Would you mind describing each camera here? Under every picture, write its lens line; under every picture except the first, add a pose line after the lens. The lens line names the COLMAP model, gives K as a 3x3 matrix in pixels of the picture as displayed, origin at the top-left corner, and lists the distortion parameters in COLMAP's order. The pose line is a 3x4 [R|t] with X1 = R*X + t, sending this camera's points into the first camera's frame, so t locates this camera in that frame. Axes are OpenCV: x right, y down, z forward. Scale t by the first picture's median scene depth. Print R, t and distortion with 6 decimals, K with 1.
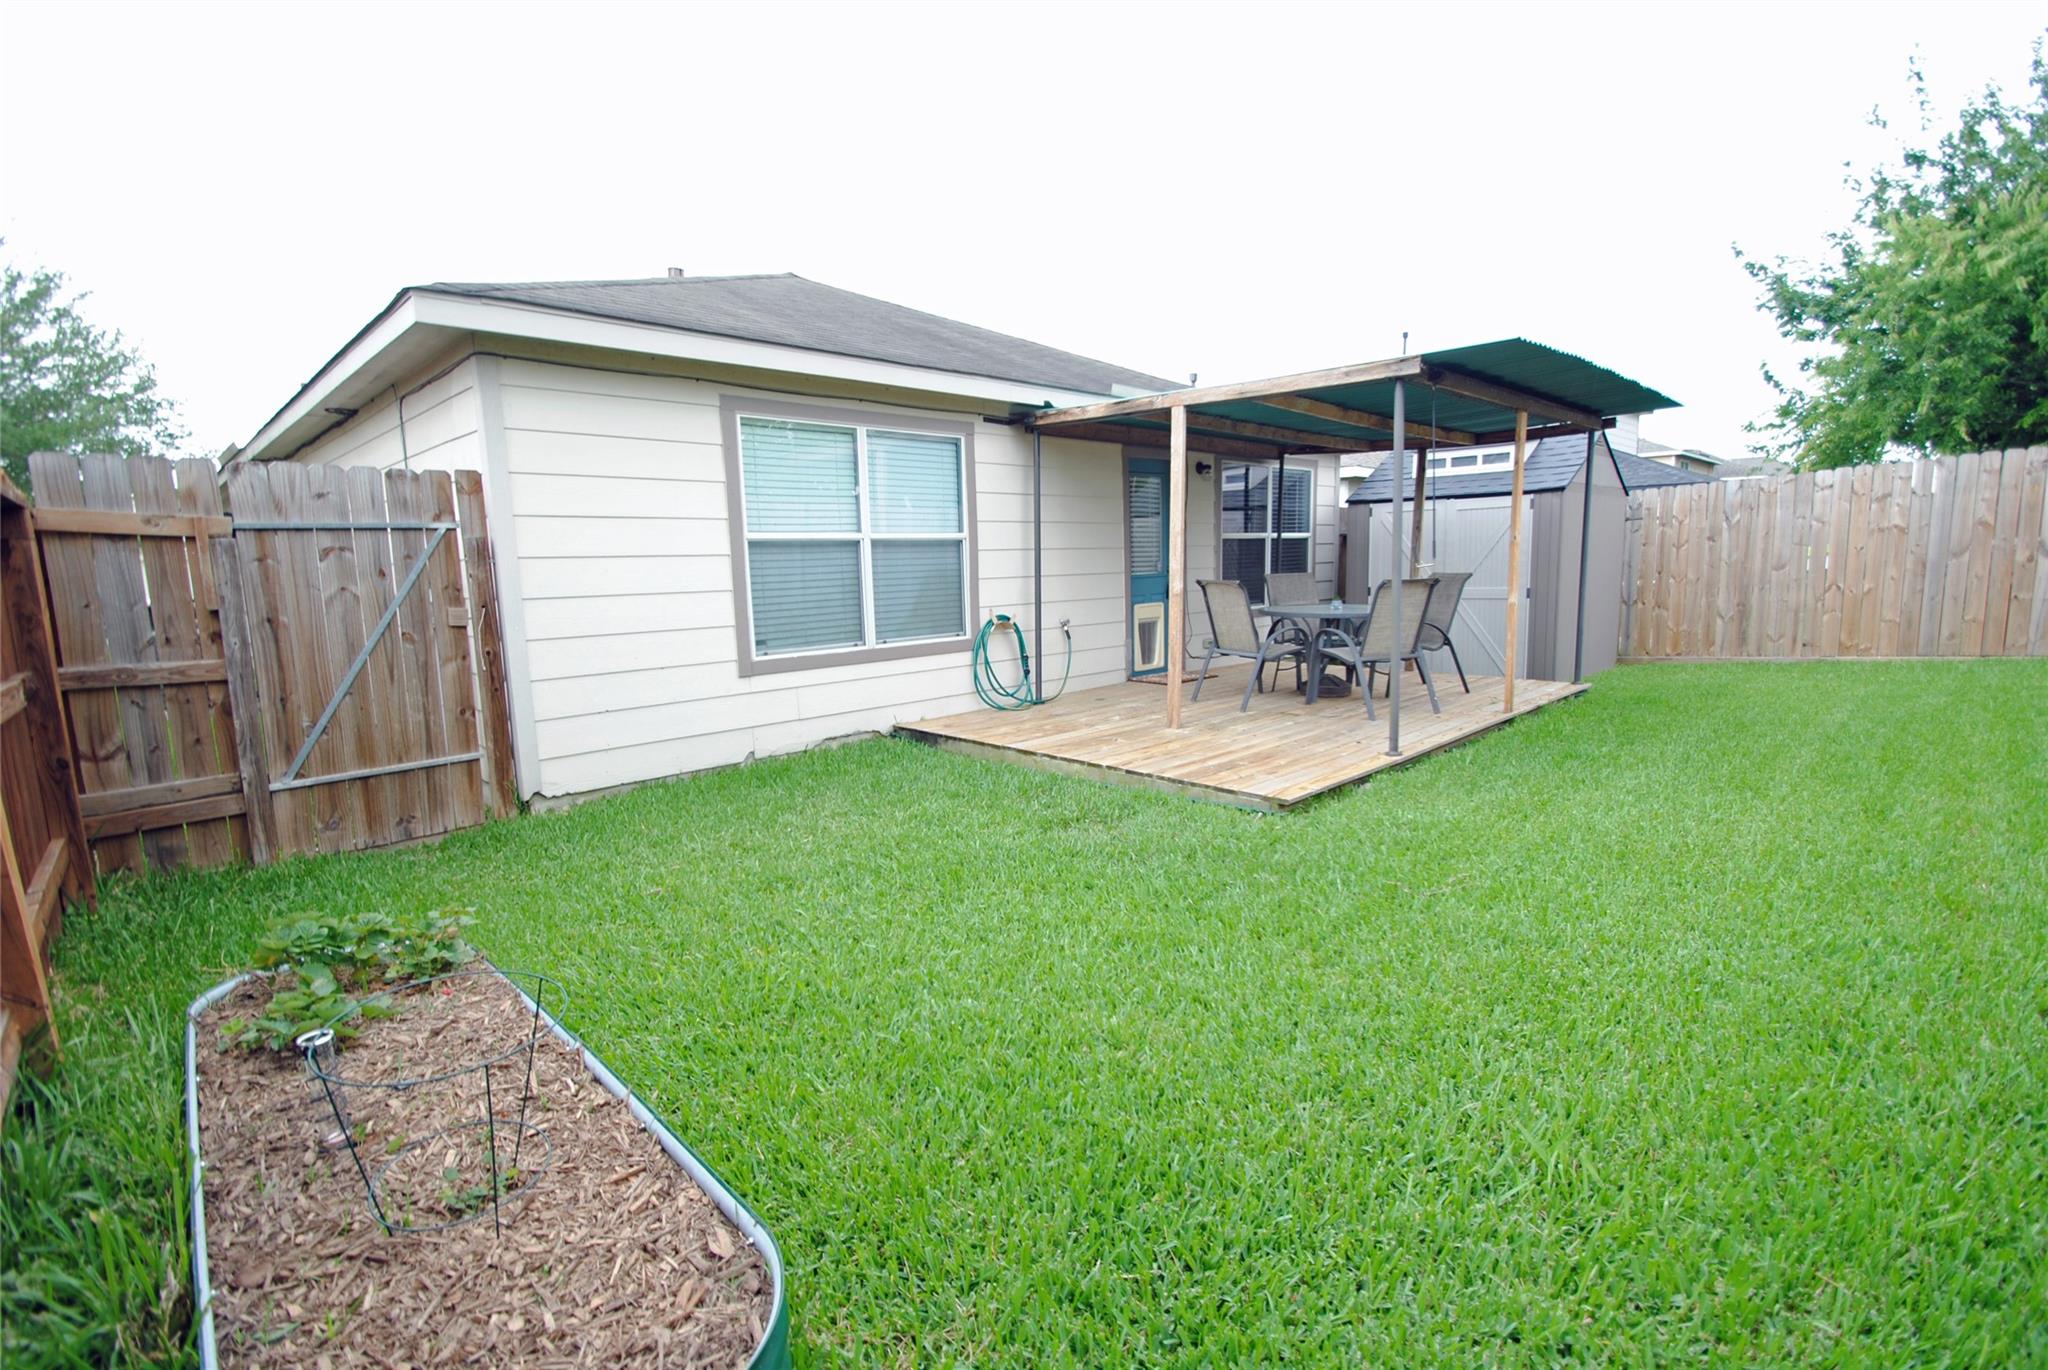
lens RADIAL K [[907.2, 0, 1017.5], [0, 907.2, 689.2], [0, 0, 1]] dist [0.015521, -0.016778]
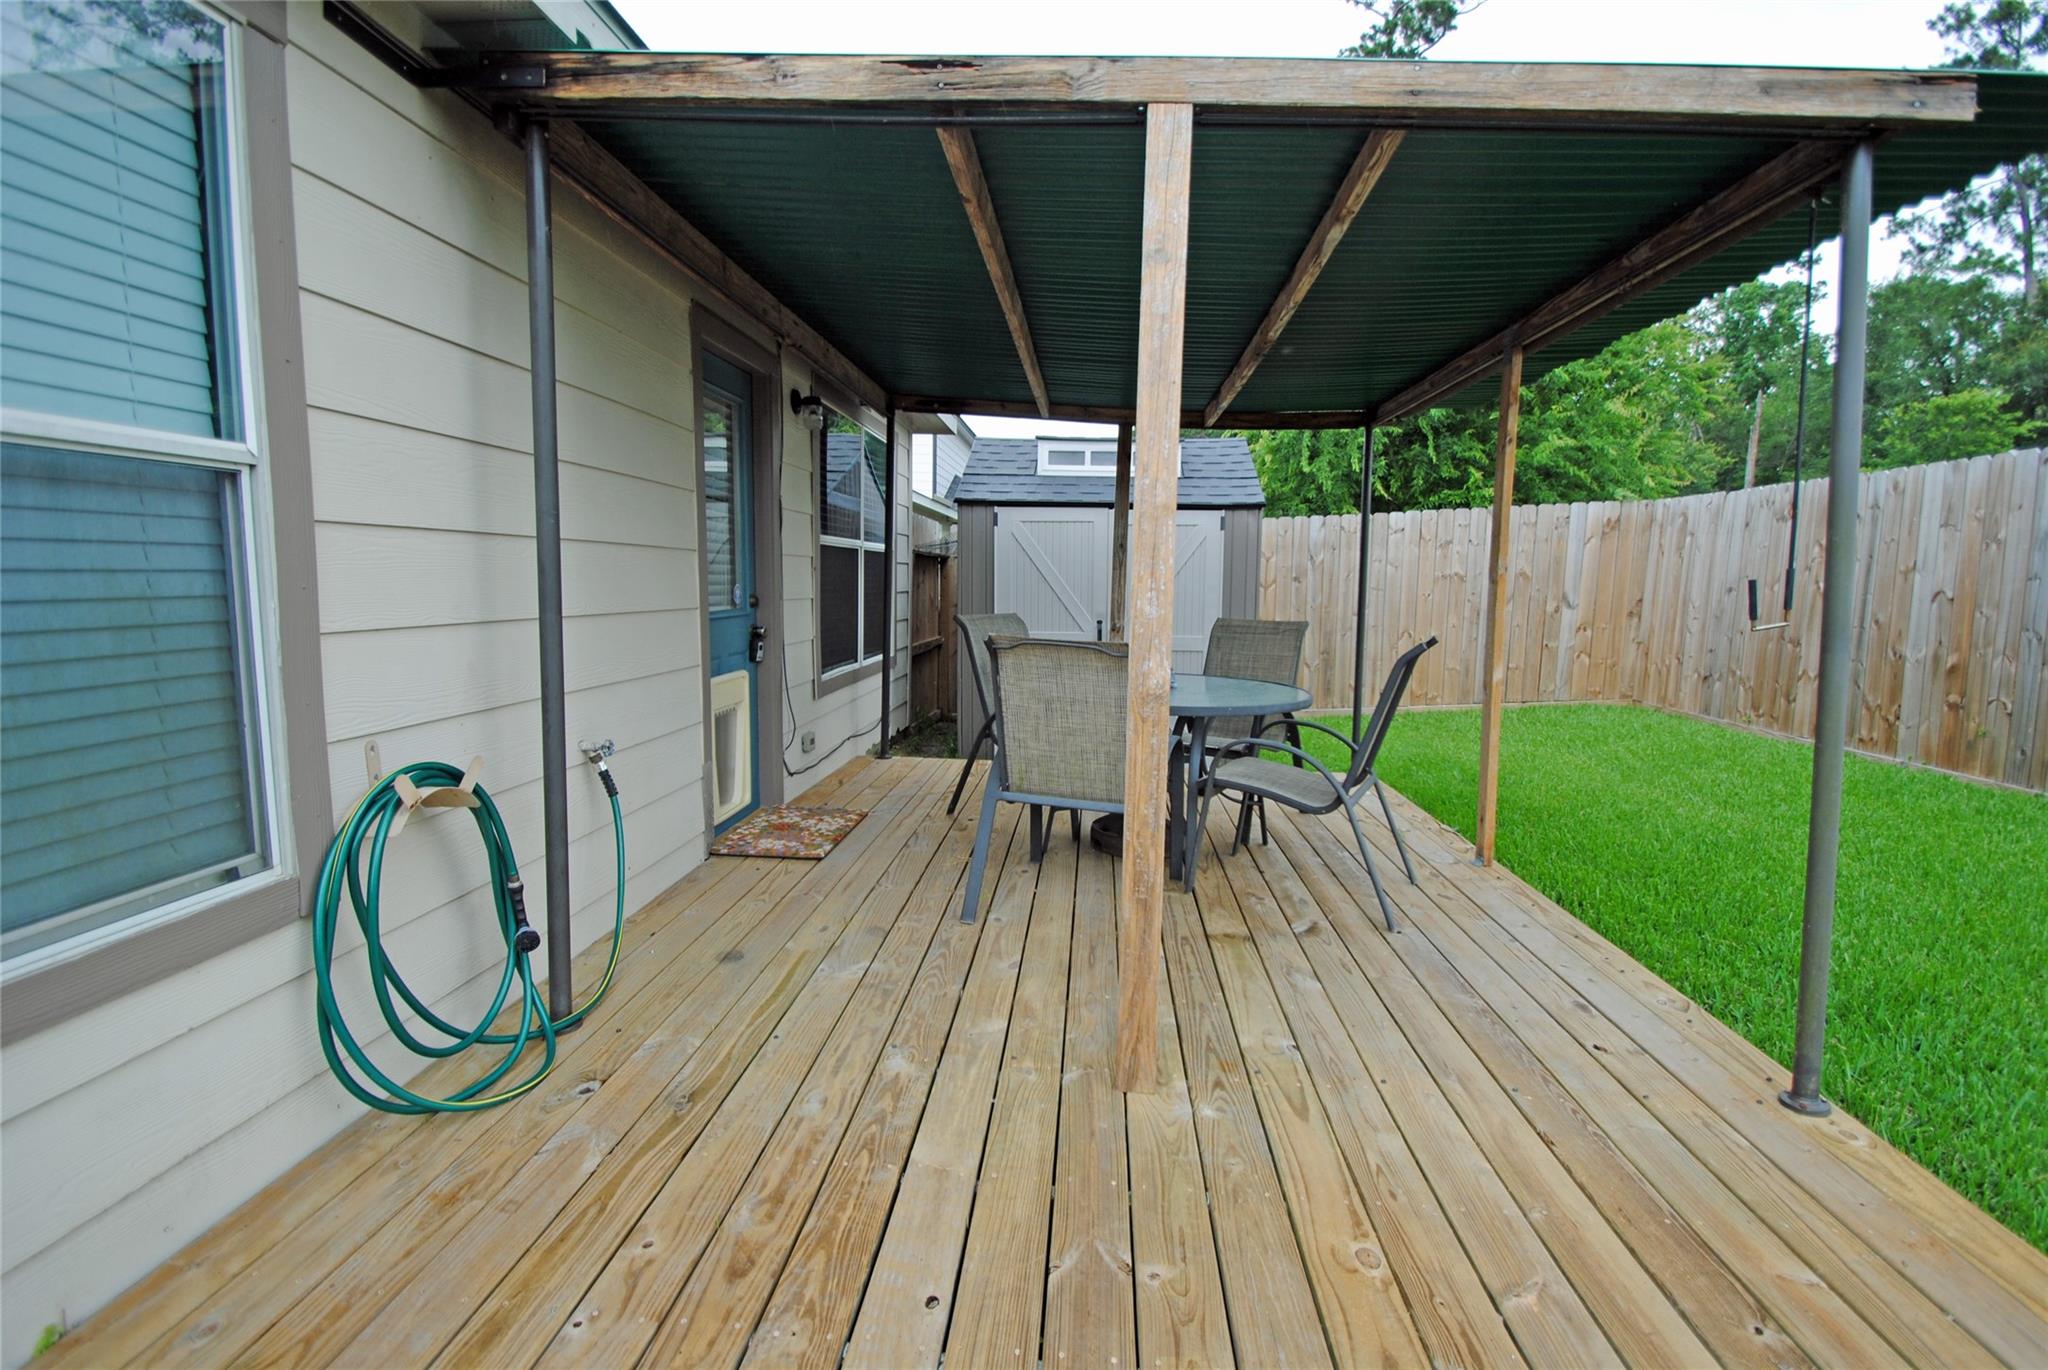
lens RADIAL K [[907.2, 0, 1017.5], [0, 907.2, 689.2], [0, 0, 1]] dist [0.015521, -0.016778]
pose [[0.742052, -0.042472, 0.668995, -0.068366], [0.056444, 0.998405, 0.000777, -0.094148], [-0.667962, 0.037184, 0.743266, 0.673666]]
